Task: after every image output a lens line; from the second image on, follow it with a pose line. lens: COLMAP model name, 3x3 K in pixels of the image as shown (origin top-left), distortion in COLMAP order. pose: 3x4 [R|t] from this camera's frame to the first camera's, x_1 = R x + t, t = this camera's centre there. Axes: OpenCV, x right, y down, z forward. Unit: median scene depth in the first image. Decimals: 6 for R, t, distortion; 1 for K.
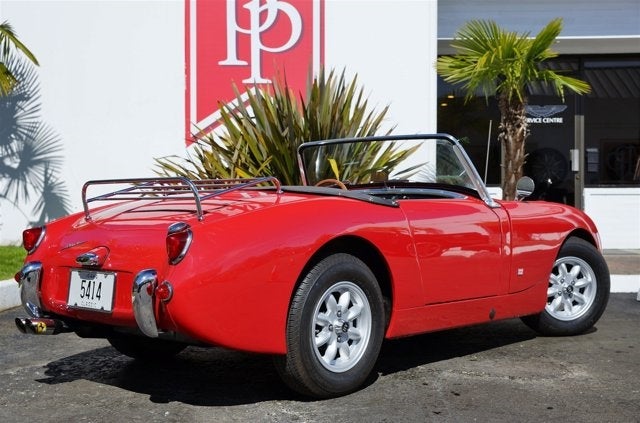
lens RADIAL K [[946.2, 0, 320.0], [0, 946.2, 211.5], [0, 0, 1]] dist [0.094436, -0.059004]
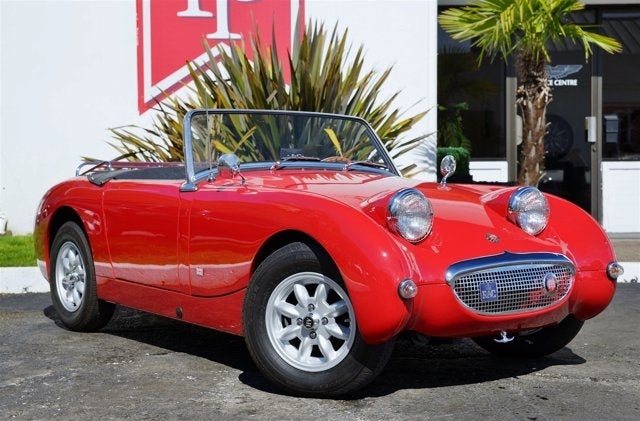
lens RADIAL K [[1147.4, 0, 320.0], [0, 1147.4, 210.5], [0, 0, 1]] dist [0.168986, 0.007733]
pose [[0.997112, -0.007924, 0.075534, -0.065796], [0.006569, 0.999813, 0.018179, -0.001633], [-0.075664, -0.017631, 0.996978, -0.025975]]
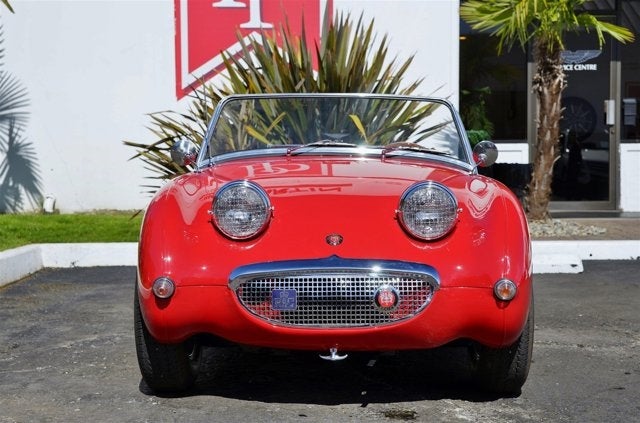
lens RADIAL K [[1147.4, 0, 320.0], [0, 1147.4, 211.5], [0, 0, 1]] dist [0.168986, 0.007733]
pose [[0.999135, -0.007752, 0.040847, -0.057658], [0.006151, 0.999214, 0.039158, -0.006403], [-0.041118, -0.038873, 0.998398, -0.090270]]
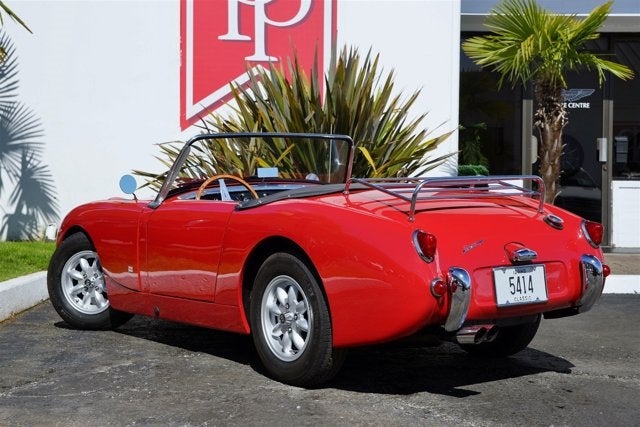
lens RADIAL K [[1138.8, 0, 320.0], [0, 1138.8, 213.5], [0, 0, 1]] dist [0.173377, 0.060116]
pose [[0.997350, 0.007305, 0.072386, -0.096547], [-0.008168, 0.999899, 0.011629, -0.004162], [-0.072294, -0.012190, 0.997309, -0.093256]]
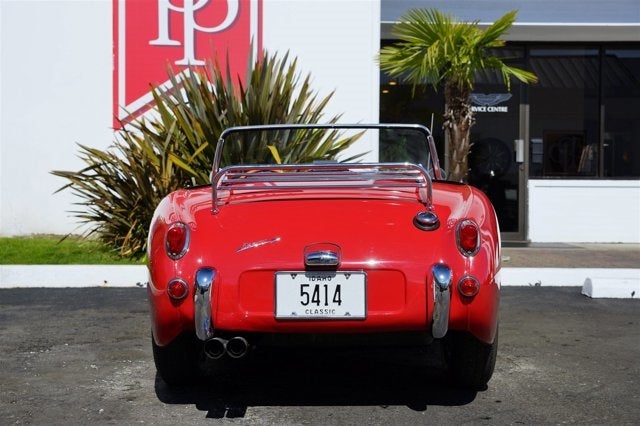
lens RADIAL K [[1000.8, 0, 328.1], [0, 1000.8, 210.5], [0, 0, 1]] dist [0.103934, 0.006832]
pose [[0.996998, 0.007160, 0.077092, -0.006622], [-0.007719, 0.999946, 0.006951, 0.001578], [-0.077038, -0.007525, 0.997000, -0.008283]]
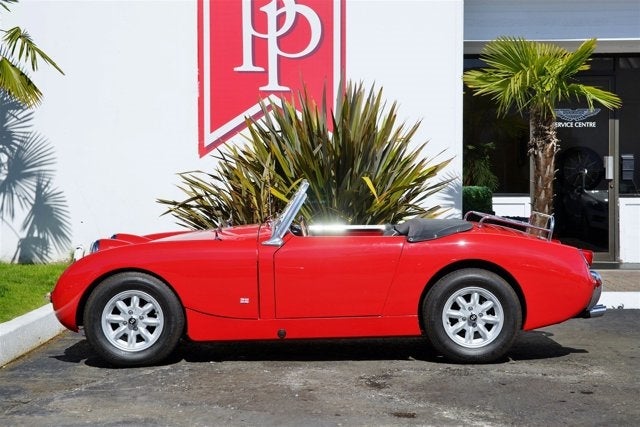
lens RADIAL K [[1393.6, 0, 320.0], [0, 1393.6, 213.5], [0, 0, 1]] dist [0.299061, 0.132983]
pose [[0.998959, -0.002896, 0.045526, -0.092867], [0.002250, 0.999896, 0.014249, -0.035067], [-0.045562, -0.014132, 0.998862, -0.439068]]
